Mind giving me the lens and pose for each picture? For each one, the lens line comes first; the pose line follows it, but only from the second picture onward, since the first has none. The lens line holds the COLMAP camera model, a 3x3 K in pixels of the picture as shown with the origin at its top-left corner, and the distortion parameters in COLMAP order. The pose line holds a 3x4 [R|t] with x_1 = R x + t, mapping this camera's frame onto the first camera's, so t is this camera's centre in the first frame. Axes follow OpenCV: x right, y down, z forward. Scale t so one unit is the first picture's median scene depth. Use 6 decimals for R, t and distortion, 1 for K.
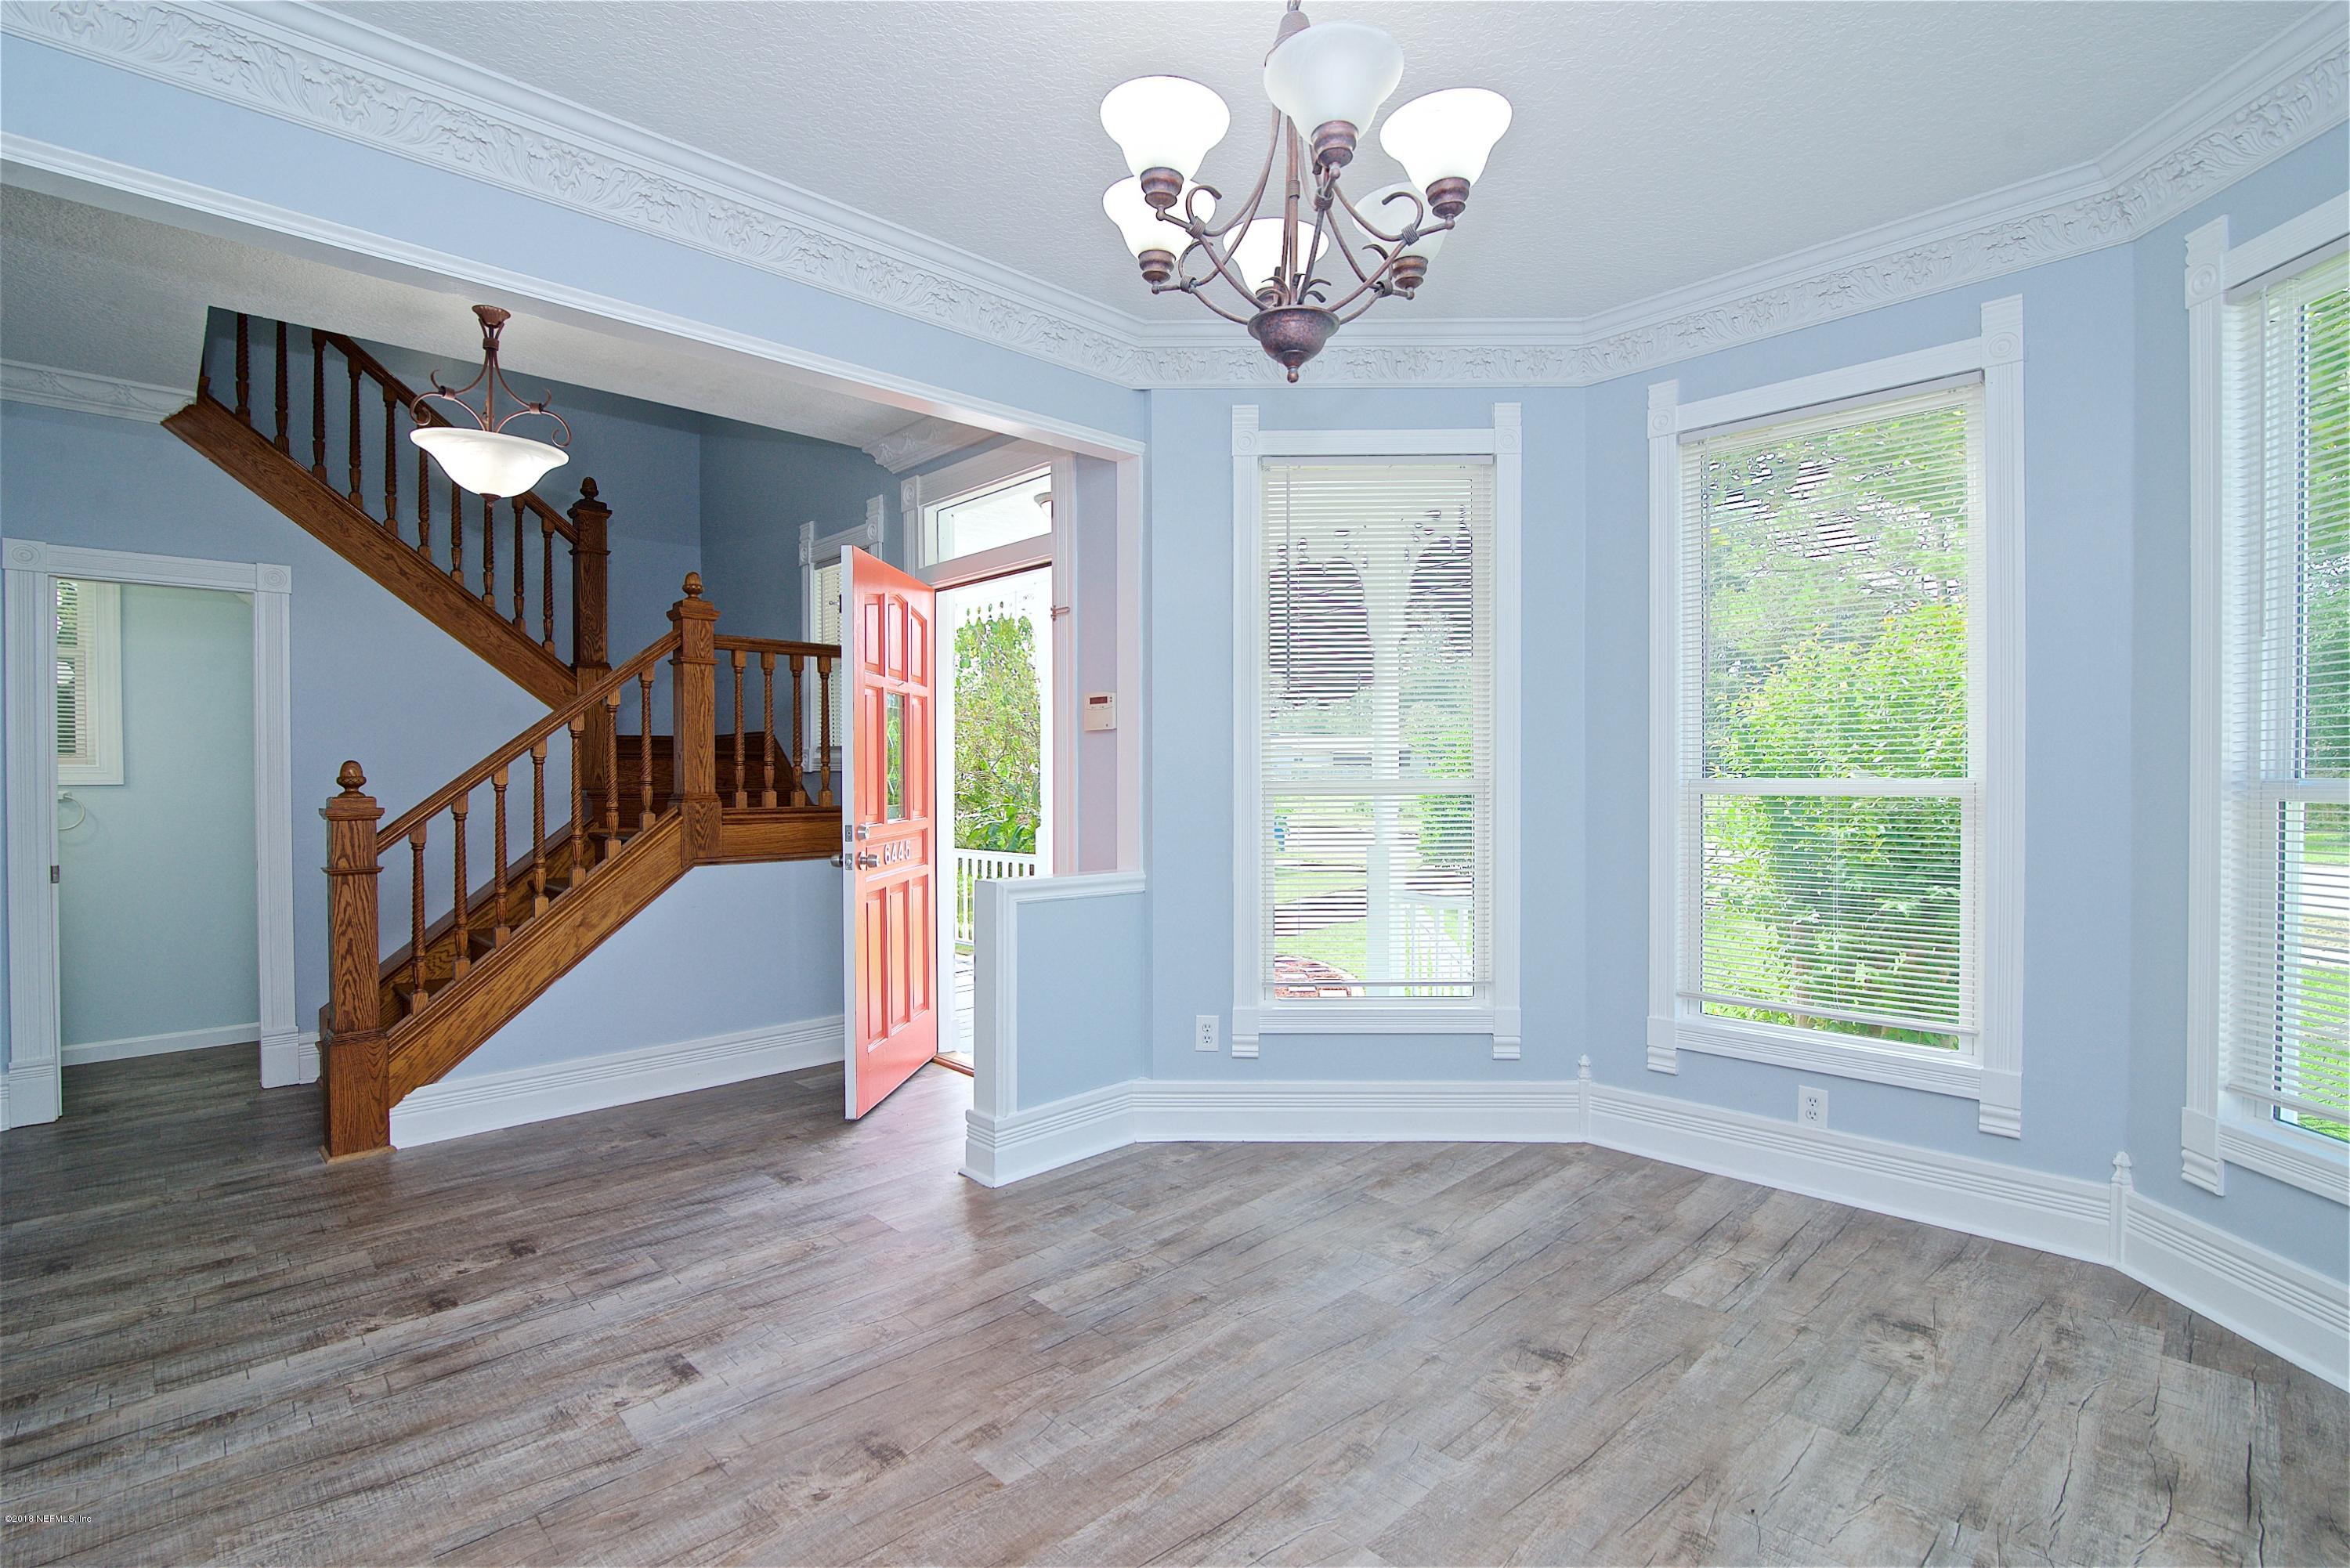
lens RADIAL K [[1079.0, 0, 1175.0], [0, 1079.0, 784.0], [0, 0, 1]] dist [-0.021923, -0.000076]
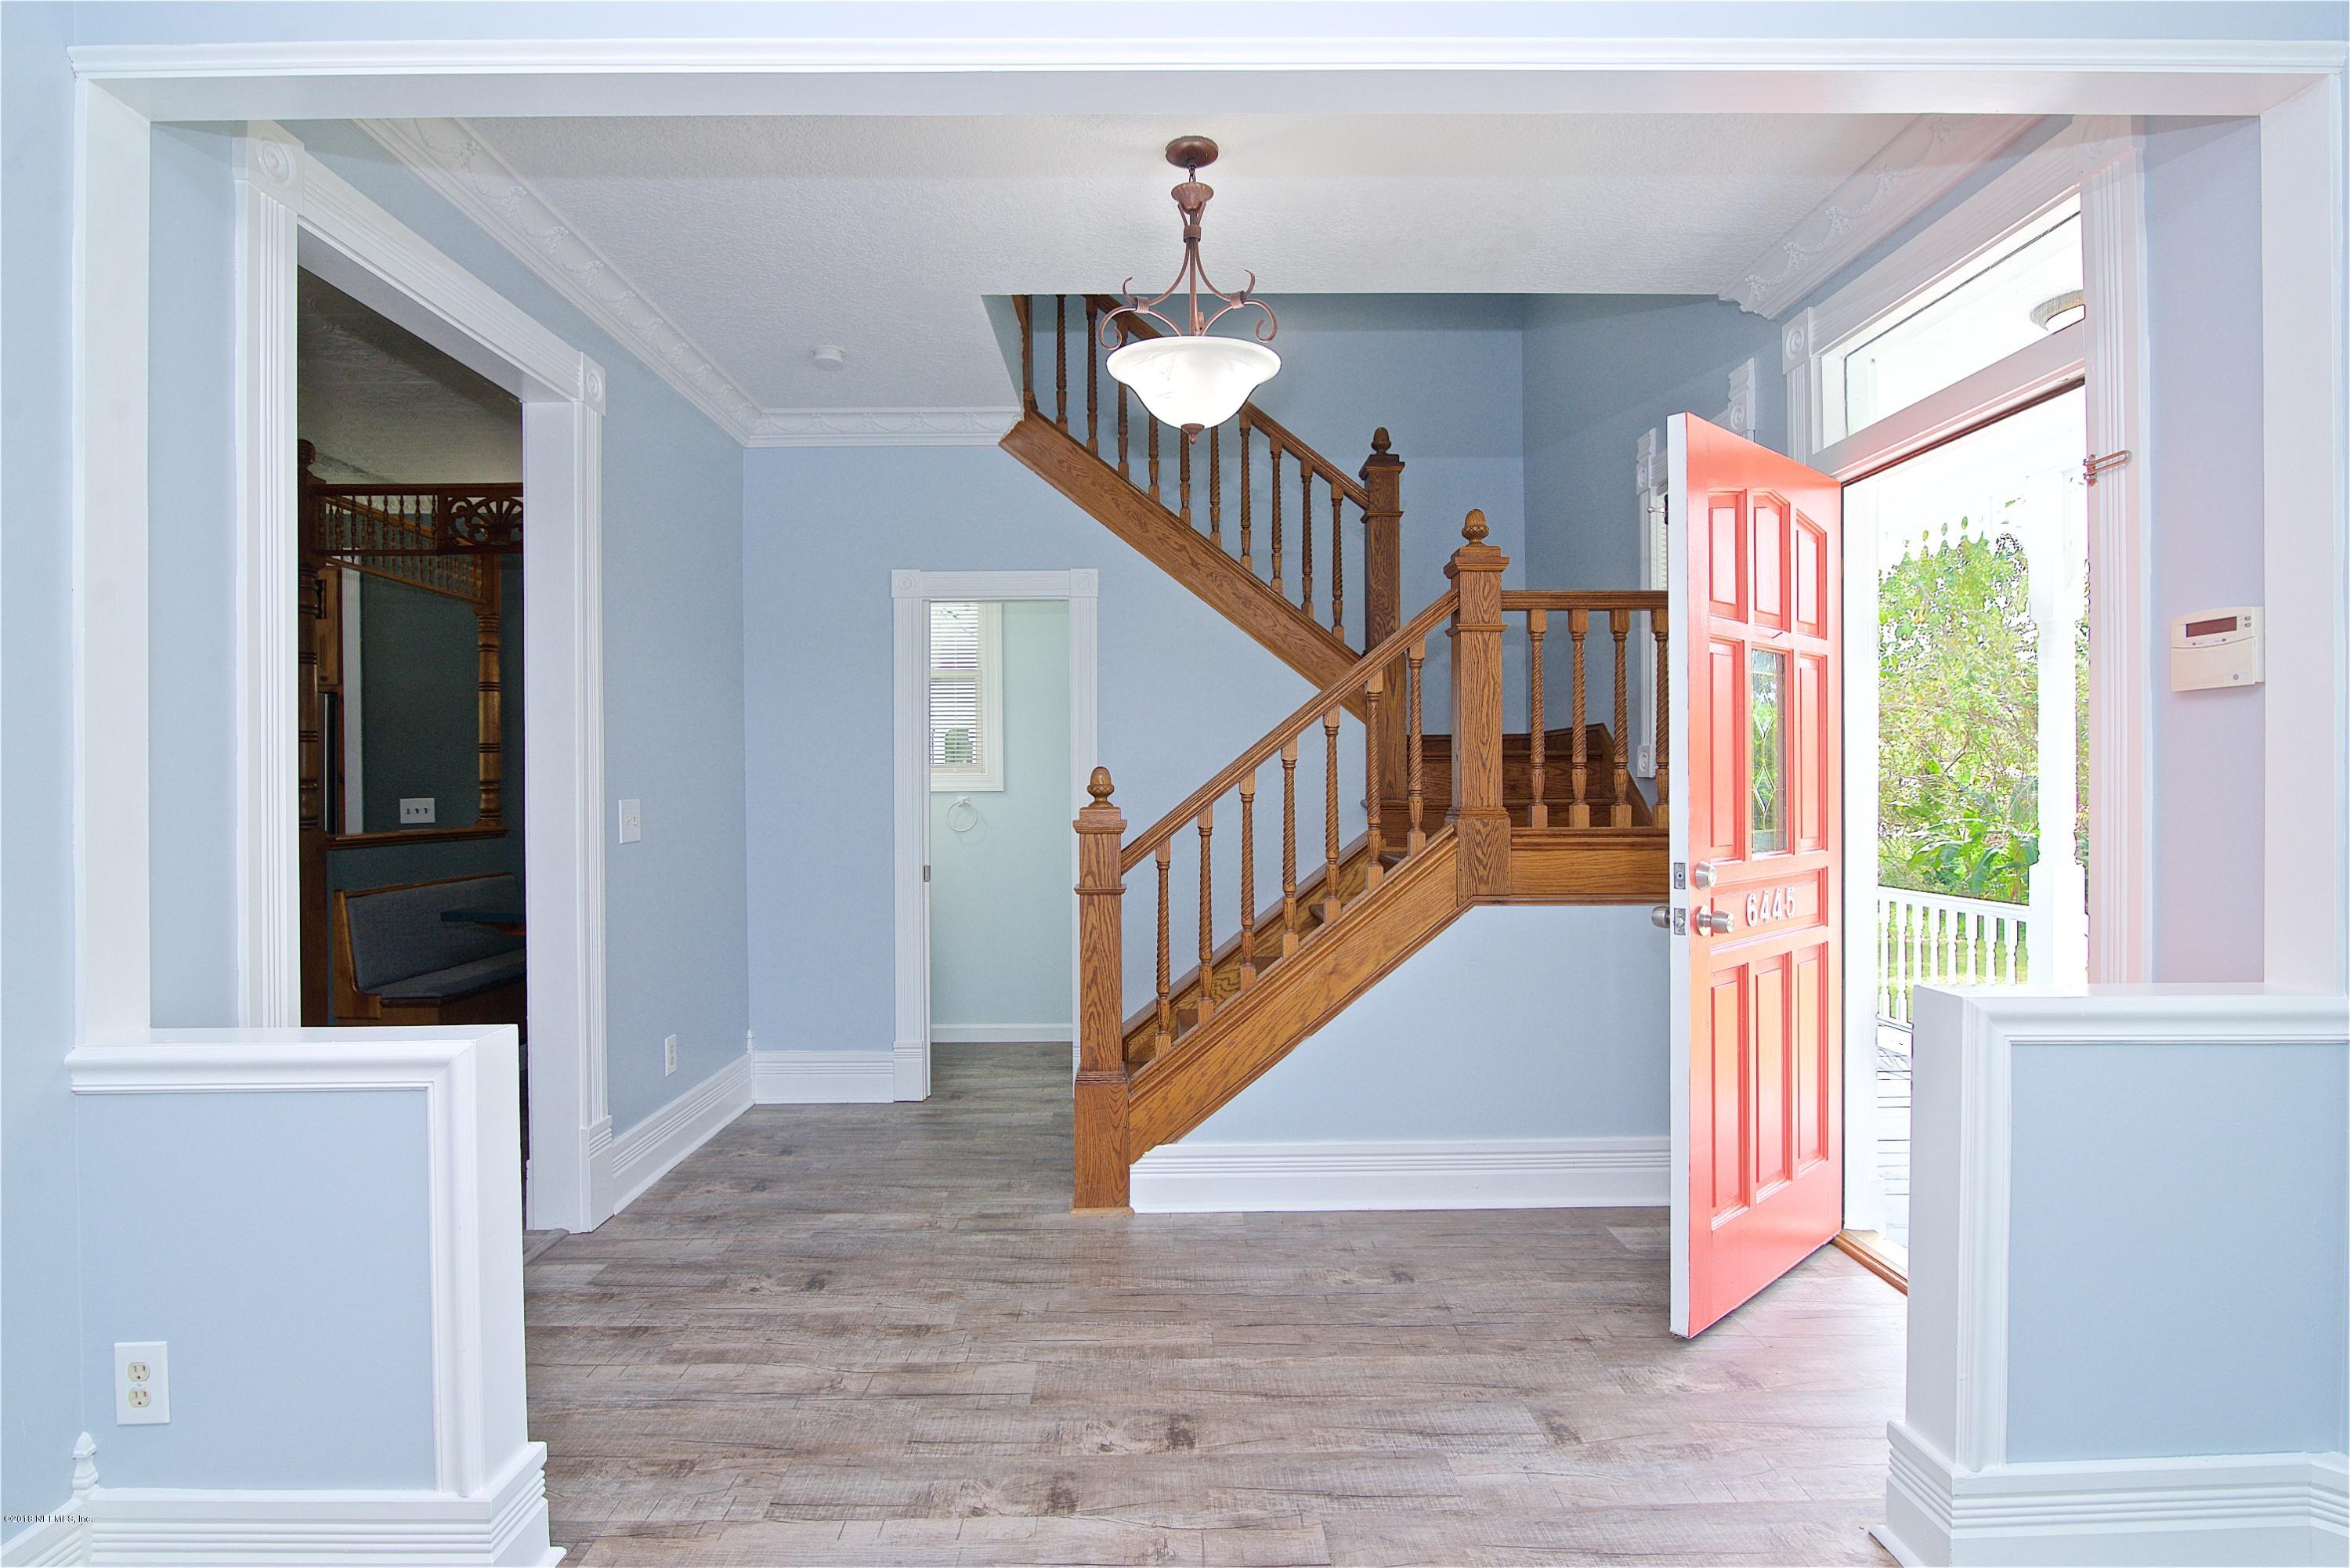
lens RADIAL K [[1153.7, 0, 1174.5], [0, 1153.7, 785.8], [0, 0, 1]] dist [-0.014281, -0.000148]
pose [[0.724631, 0.001151, -0.689136, -0.054308], [-0.003771, 0.999990, -0.002295, -0.003475], [0.689127, 0.004261, 0.724628, 0.306284]]
